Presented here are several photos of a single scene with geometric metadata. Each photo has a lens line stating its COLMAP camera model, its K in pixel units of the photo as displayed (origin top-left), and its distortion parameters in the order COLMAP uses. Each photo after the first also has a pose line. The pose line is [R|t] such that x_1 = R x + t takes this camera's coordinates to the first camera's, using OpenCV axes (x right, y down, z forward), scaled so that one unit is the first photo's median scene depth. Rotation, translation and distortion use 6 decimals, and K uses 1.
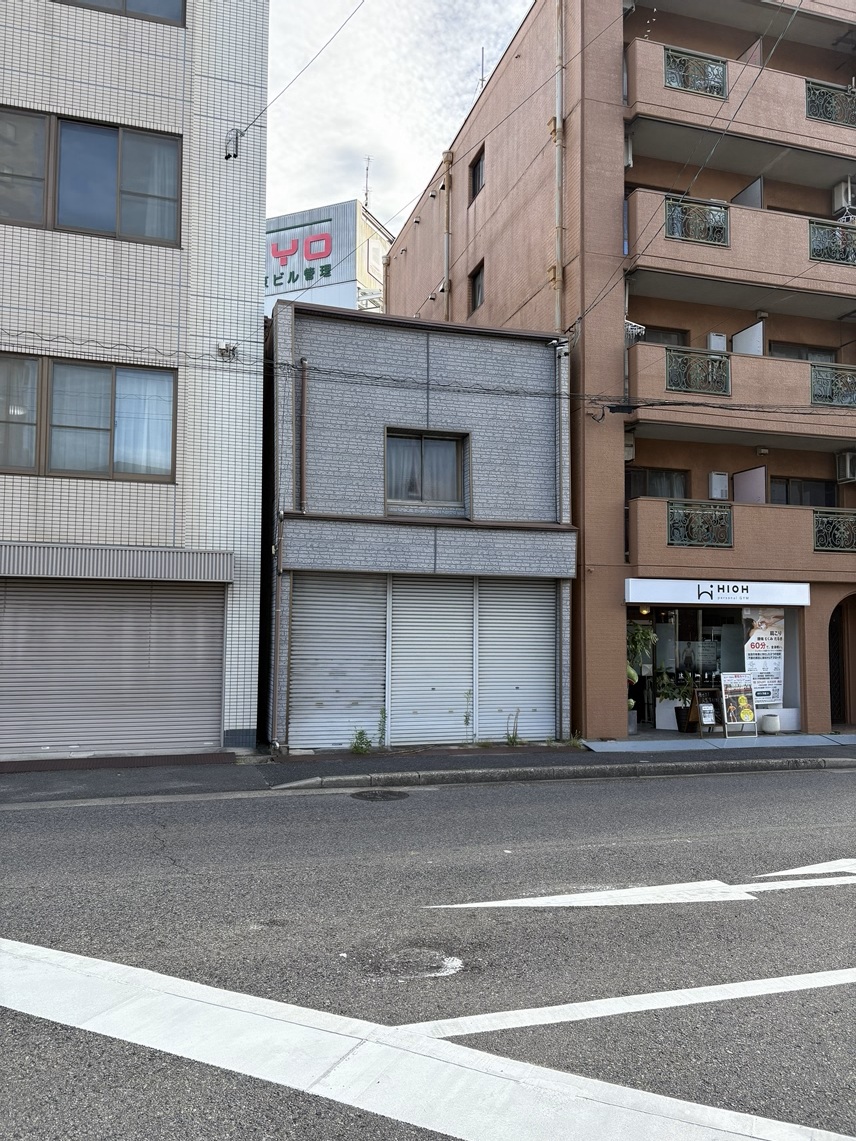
lens RADIAL K [[853.2, 0, 431.8], [0, 853.2, 582.7], [0, 0, 1]] dist [0.027731, -0.006609]
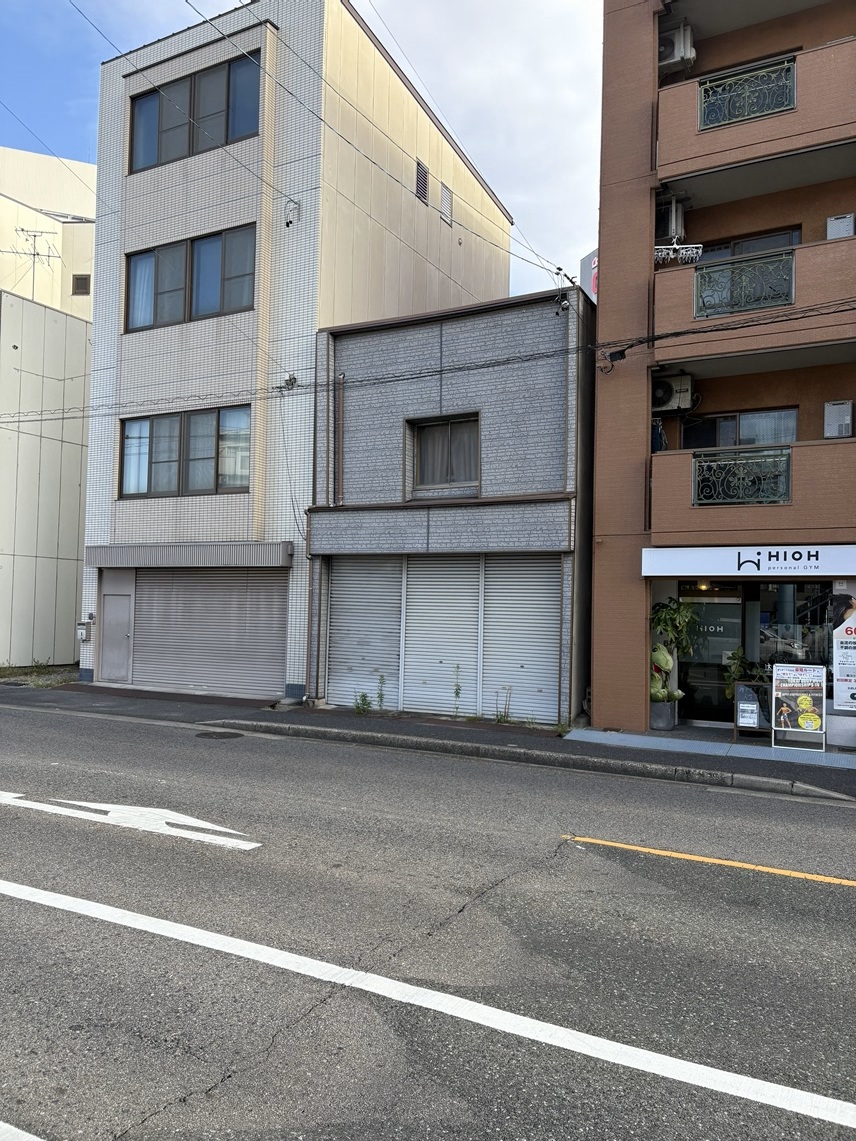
lens RADIAL K [[852.2, 0, 422.6], [0, 852.2, 587.4], [0, 0, 1]] dist [0.012464, -0.009508]
pose [[0.698248, -0.011603, -0.715762, 0.730351], [0.025374, 0.999641, 0.008547, 0.022500], [0.715406, -0.024130, 0.698292, 0.247733]]
